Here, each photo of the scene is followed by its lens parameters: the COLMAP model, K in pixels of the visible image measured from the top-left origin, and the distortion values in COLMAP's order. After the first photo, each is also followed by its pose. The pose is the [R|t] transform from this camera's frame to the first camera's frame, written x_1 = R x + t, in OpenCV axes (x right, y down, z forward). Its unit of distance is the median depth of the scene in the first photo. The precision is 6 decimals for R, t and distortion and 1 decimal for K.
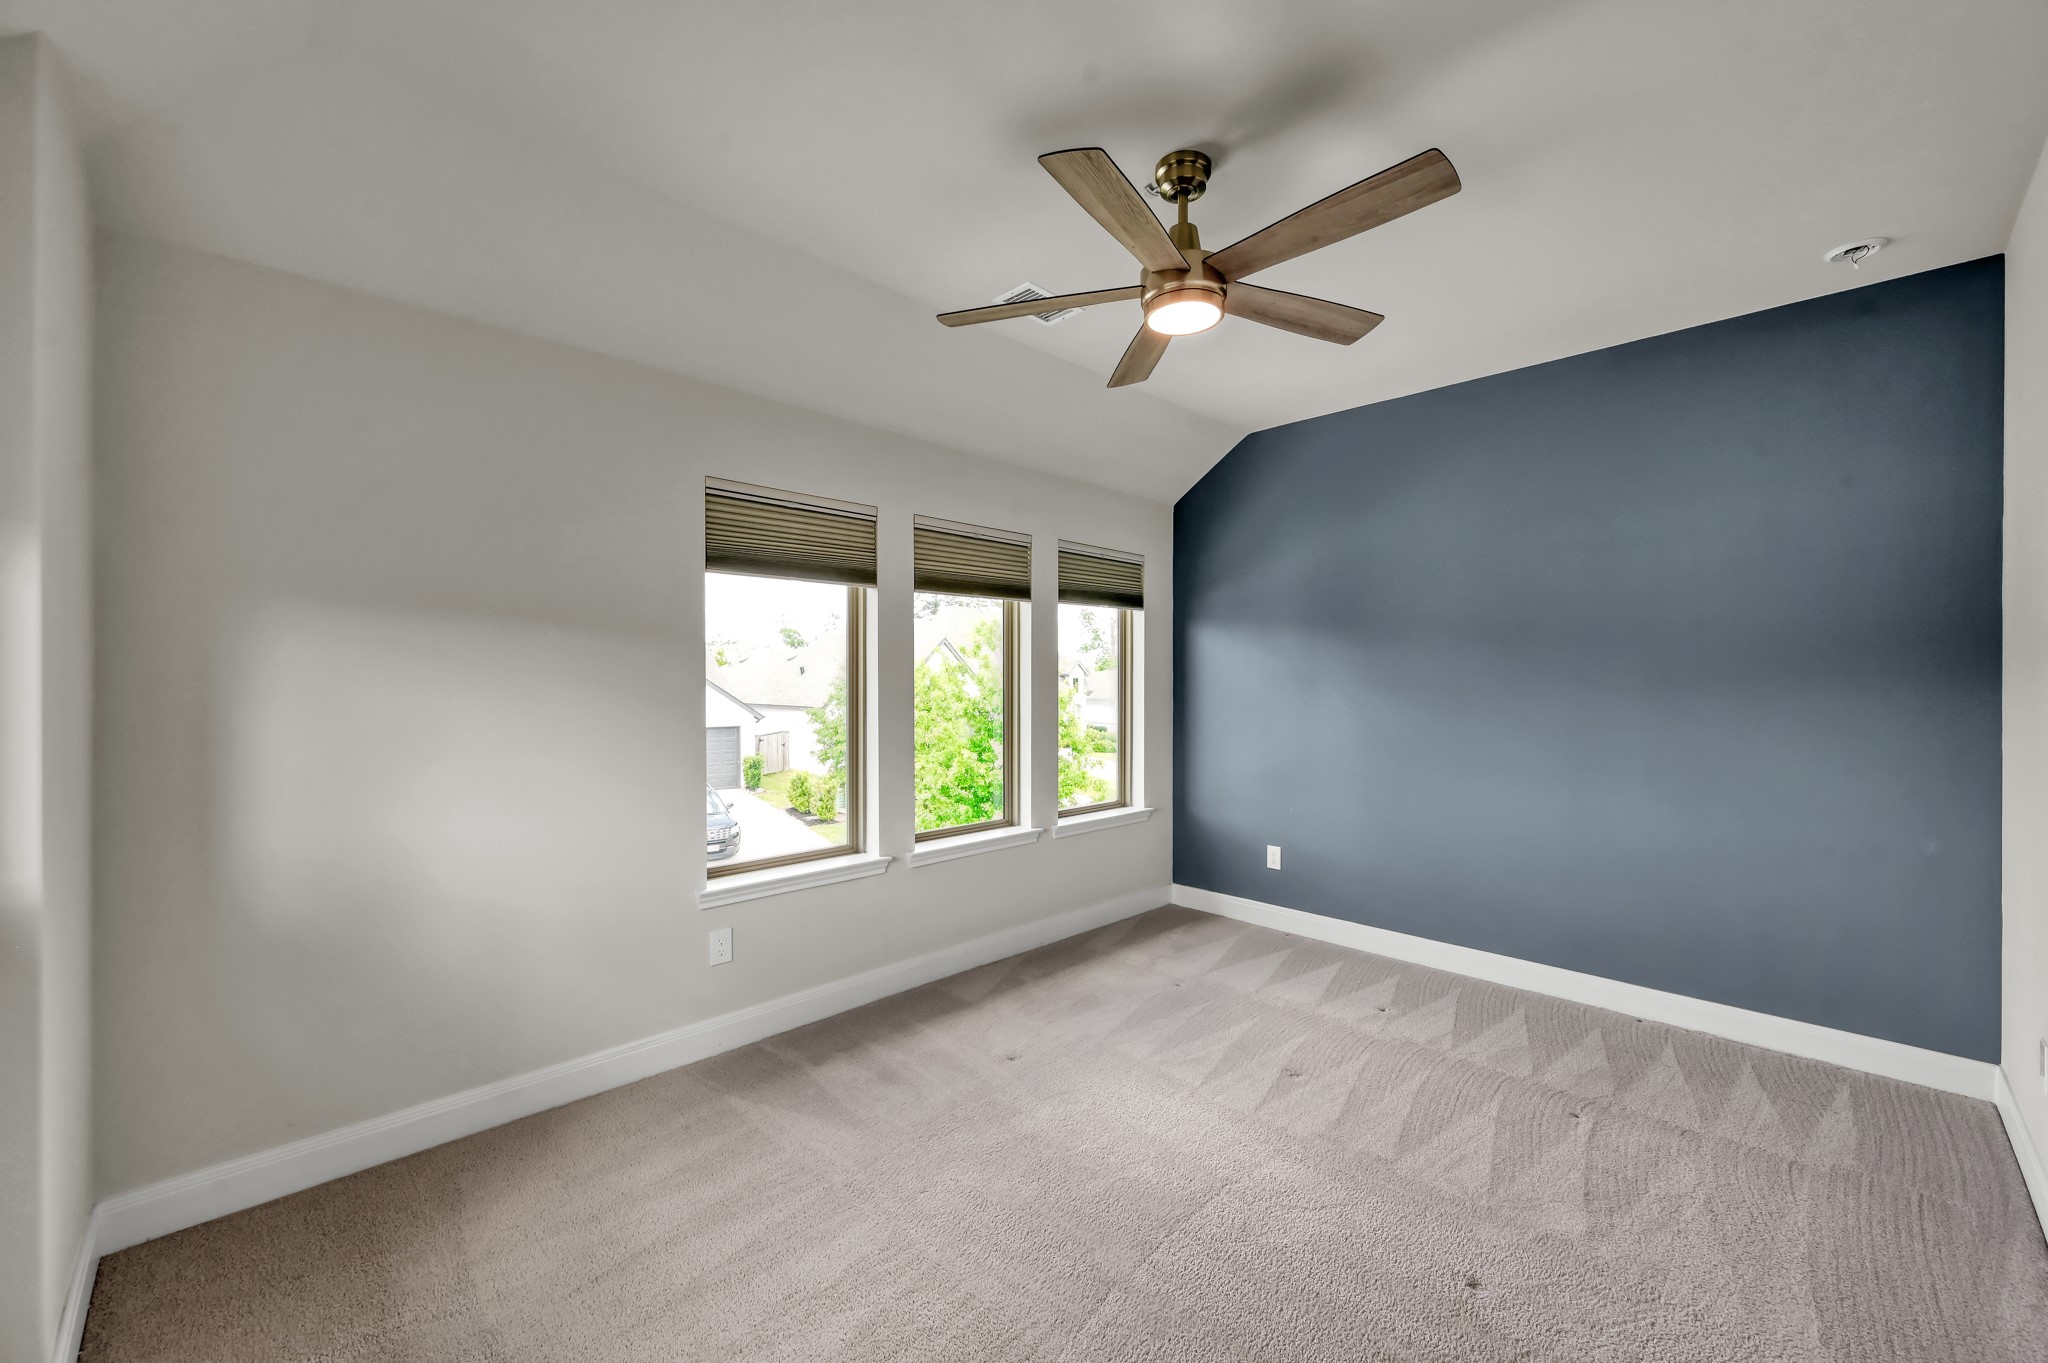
lens RADIAL K [[804.4, 0, 1027.8], [0, 804.4, 682.3], [0, 0, 1]] dist [-0.000090, 0.000119]
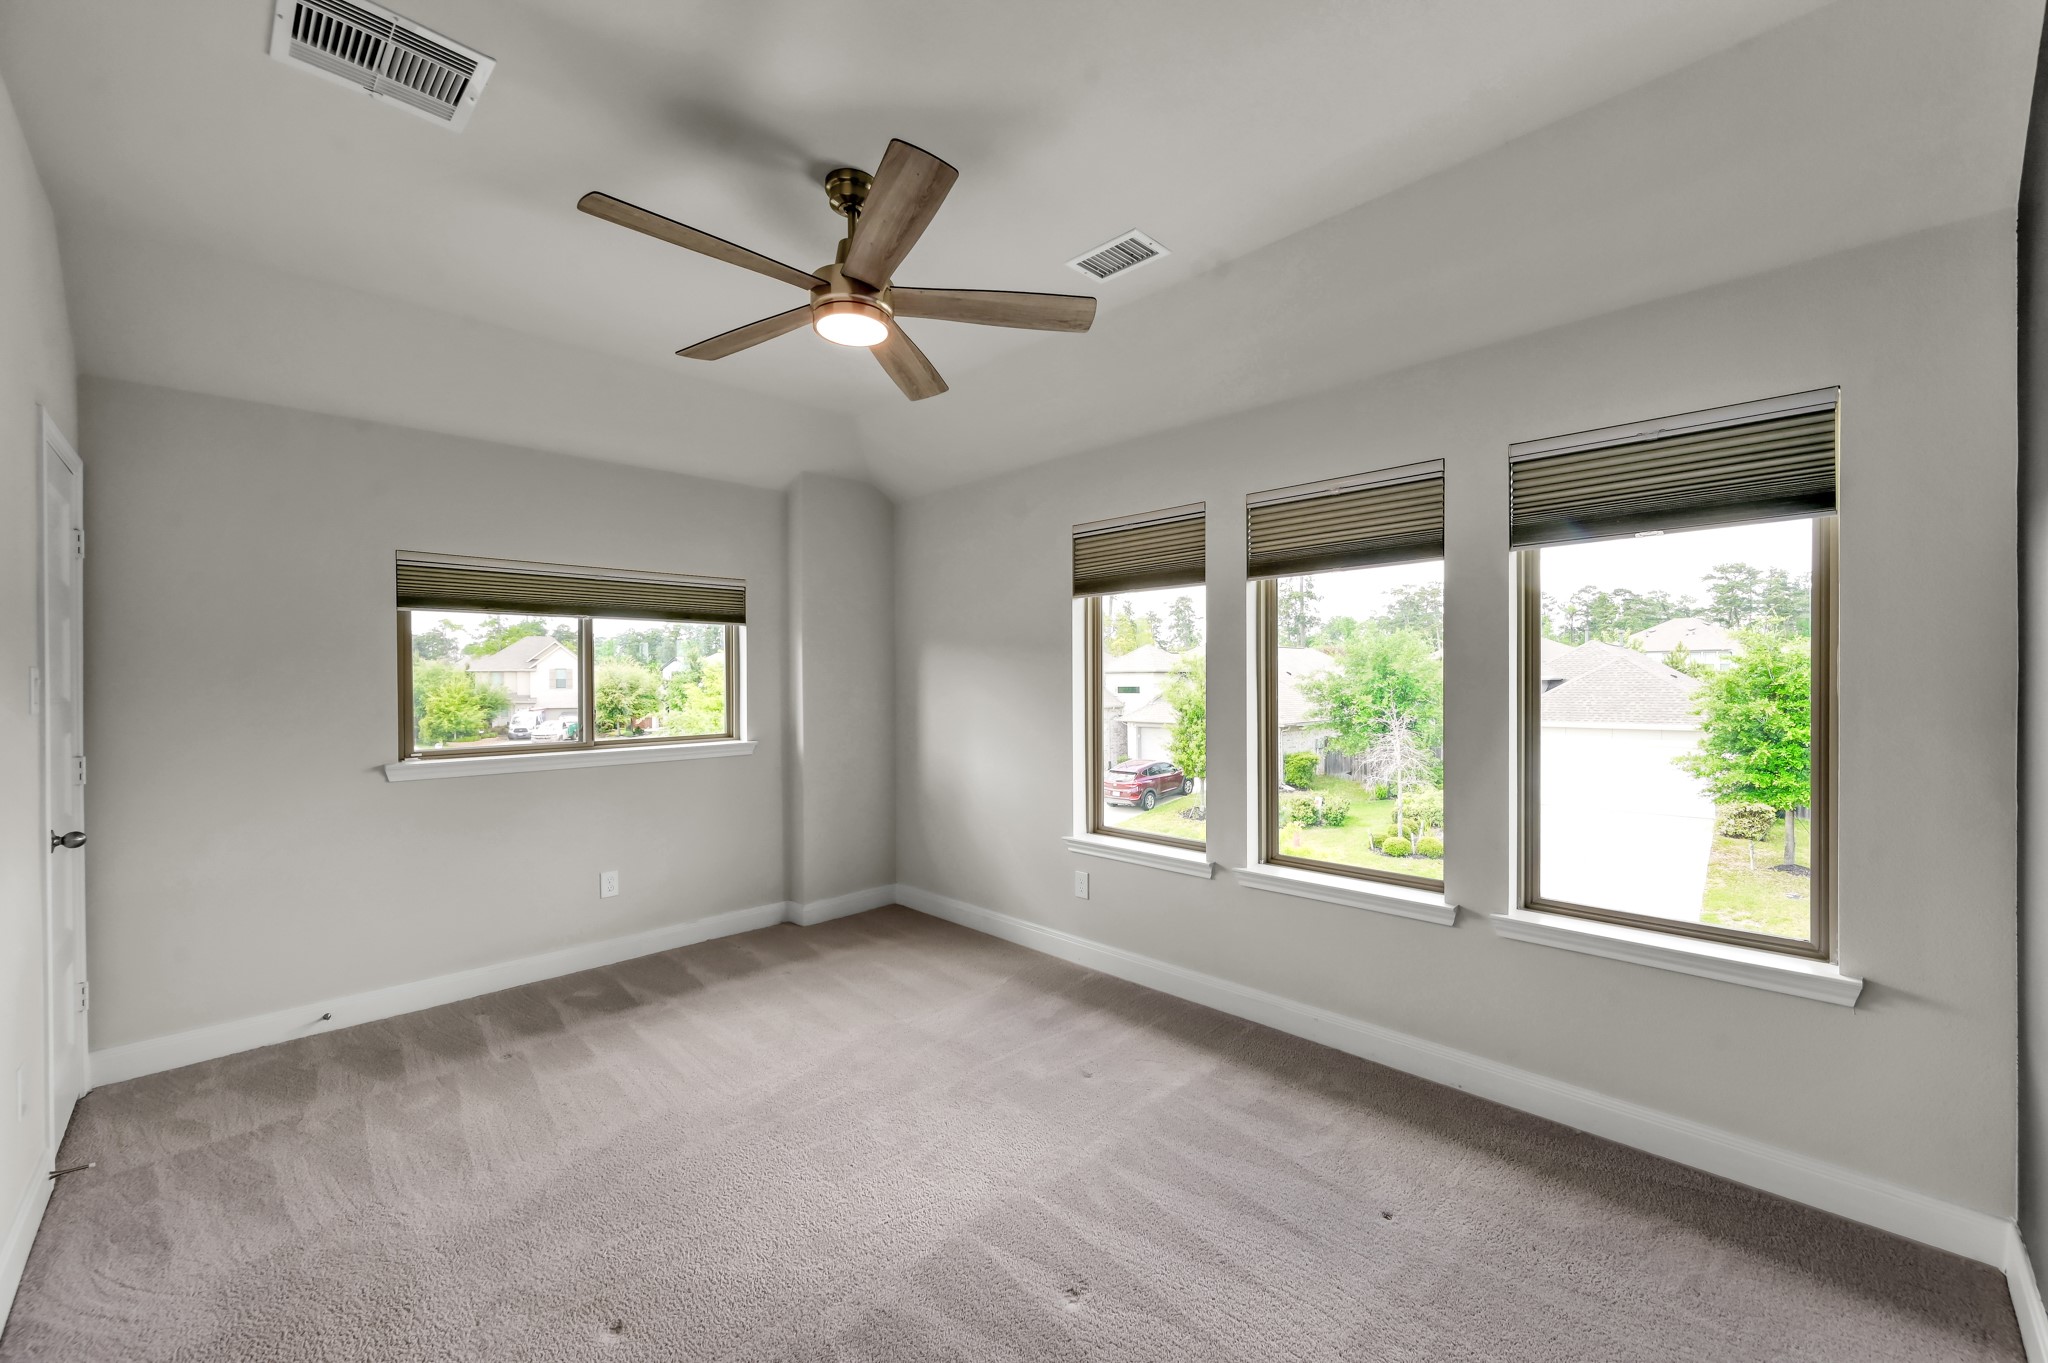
lens RADIAL K [[804.4, 0, 1027.8], [0, 804.4, 682.3], [0, 0, 1]] dist [-0.000090, 0.000119]
pose [[0.006332, 0.000004, -0.999980, 0.813877], [-0.001868, 0.999998, -0.000008, 0.002017], [0.999978, 0.001868, 0.006332, 0.805000]]
